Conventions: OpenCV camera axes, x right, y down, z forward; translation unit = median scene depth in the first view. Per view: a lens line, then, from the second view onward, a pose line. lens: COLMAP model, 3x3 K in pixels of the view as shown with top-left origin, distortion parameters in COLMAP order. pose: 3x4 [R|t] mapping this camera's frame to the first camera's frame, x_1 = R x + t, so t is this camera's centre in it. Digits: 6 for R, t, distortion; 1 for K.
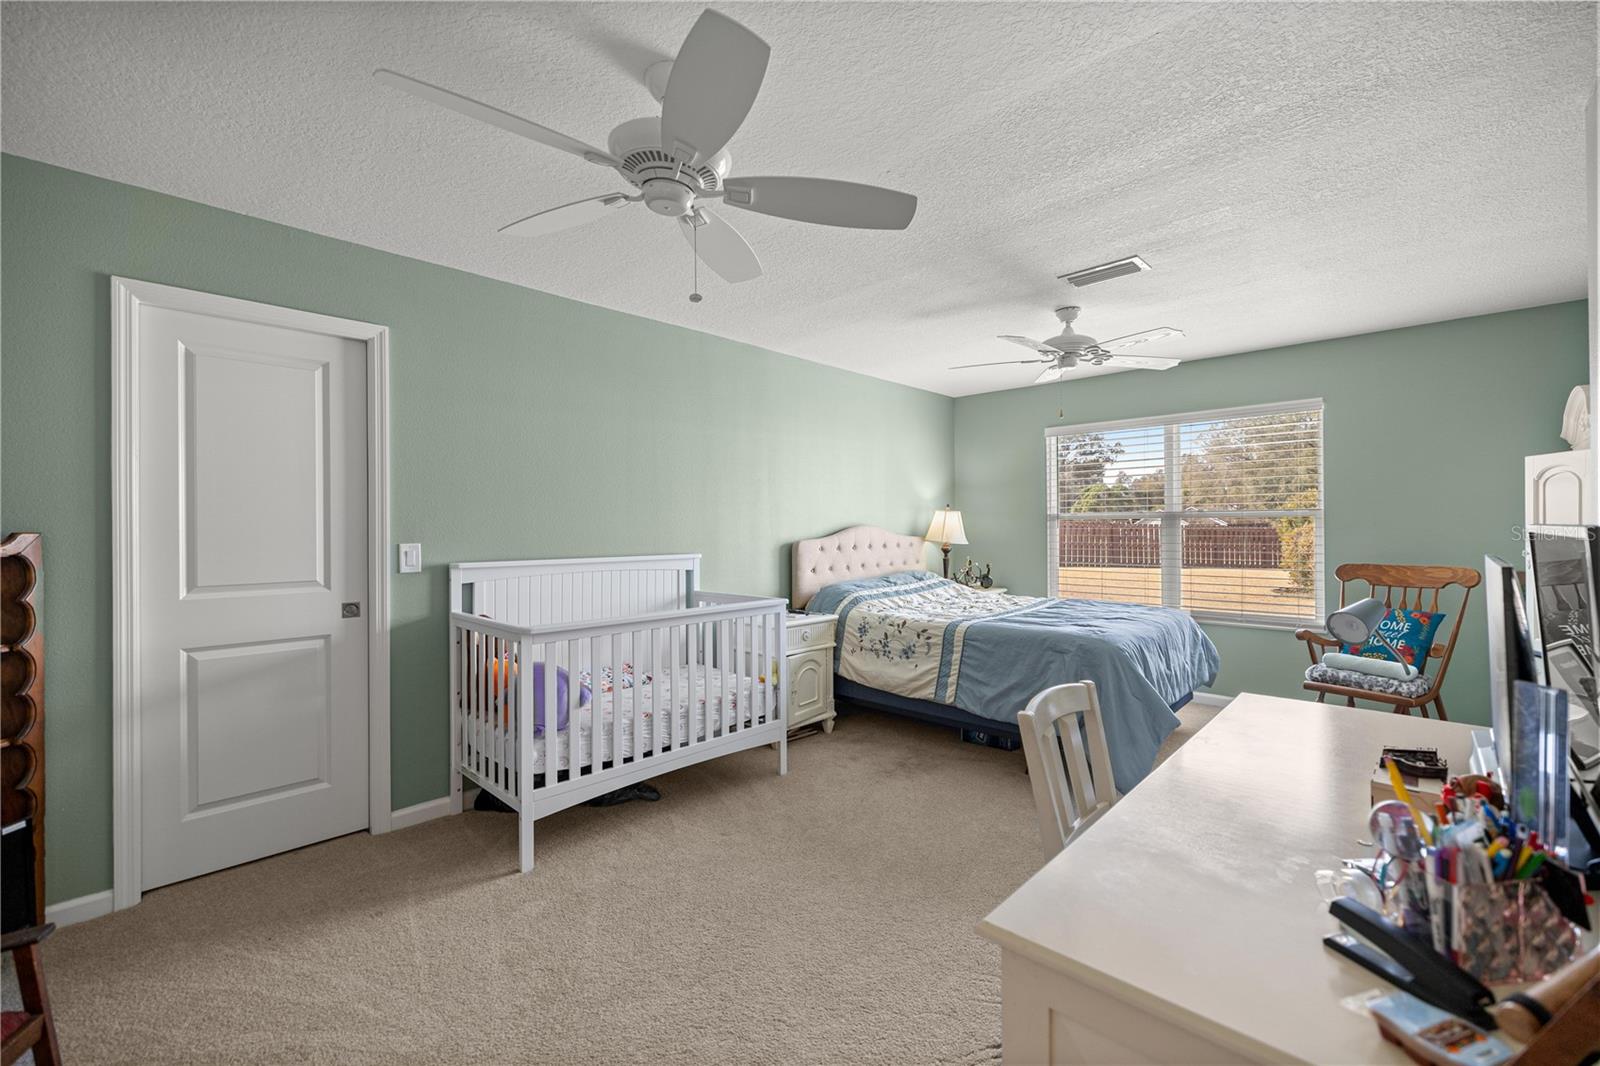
lens RADIAL K [[677.5, 0, 795.1], [0, 677.5, 521.3], [0, 0, 1]] dist [-0.000234, -0.000052]
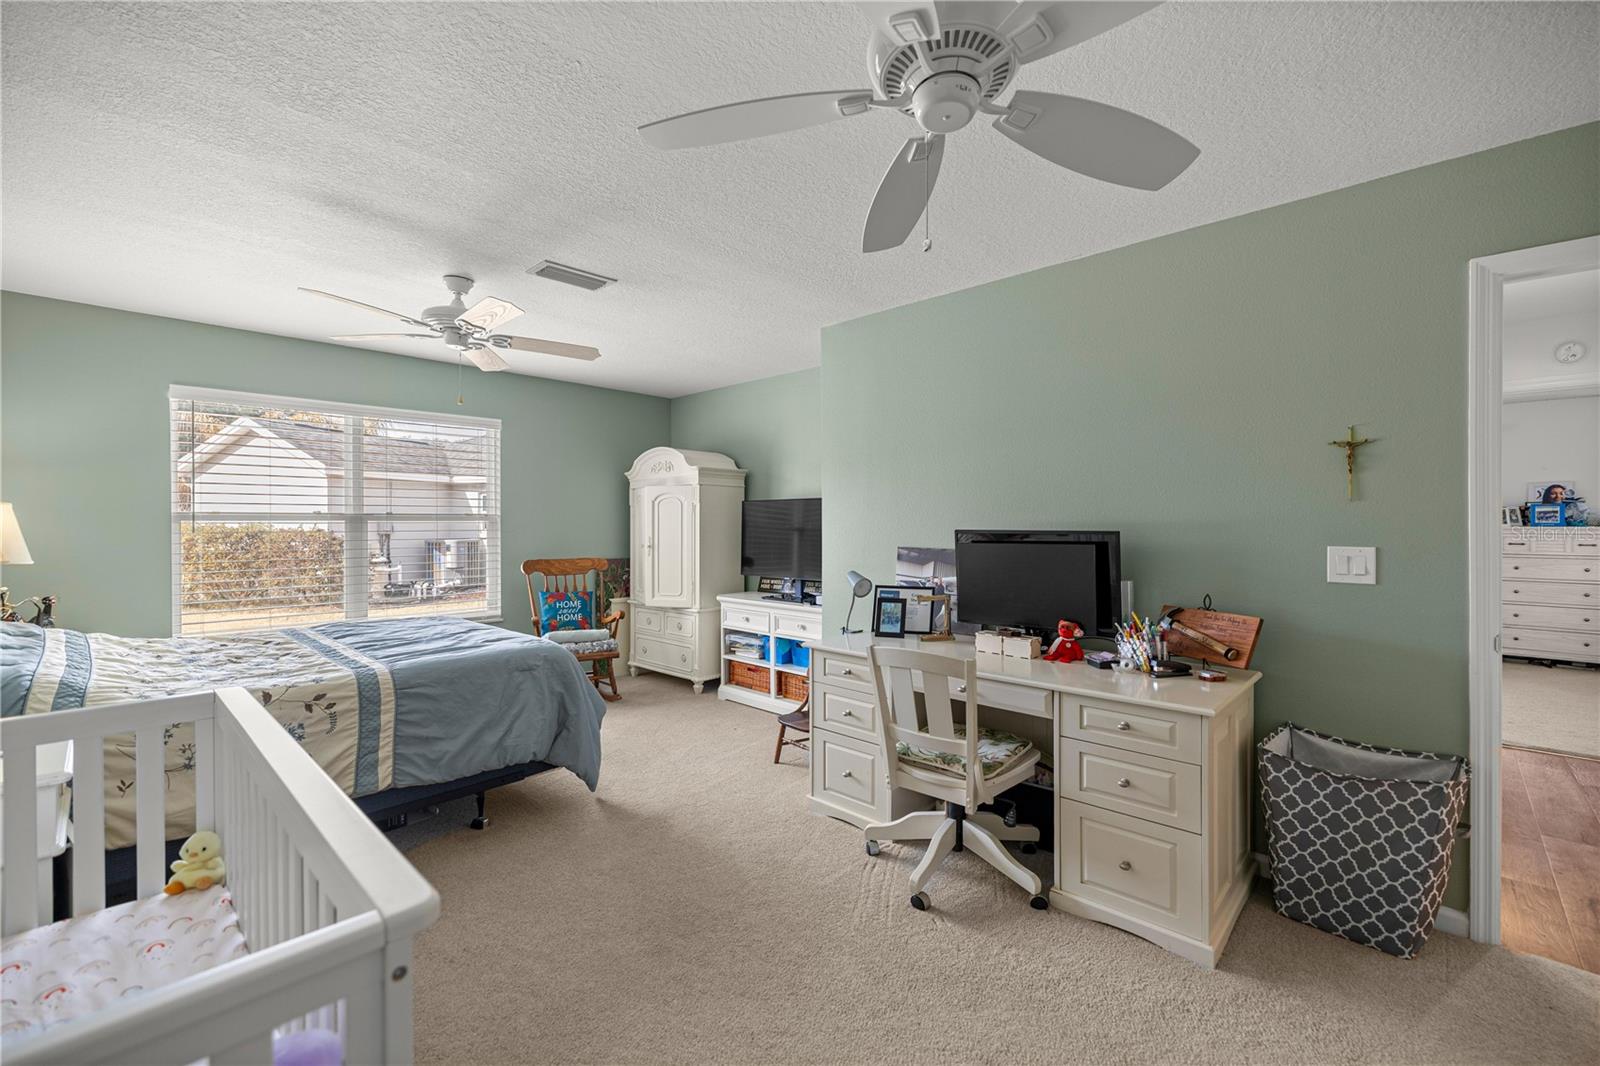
lens RADIAL K [[677.5, 0, 795.1], [0, 677.5, 521.3], [0, 0, 1]] dist [-0.000234, -0.000052]
pose [[-0.006223, 0.008815, 0.999942, -0.461081], [-0.005831, 0.999944, -0.008851, 0.000537], [-0.999964, -0.005886, -0.006171, 0.578983]]
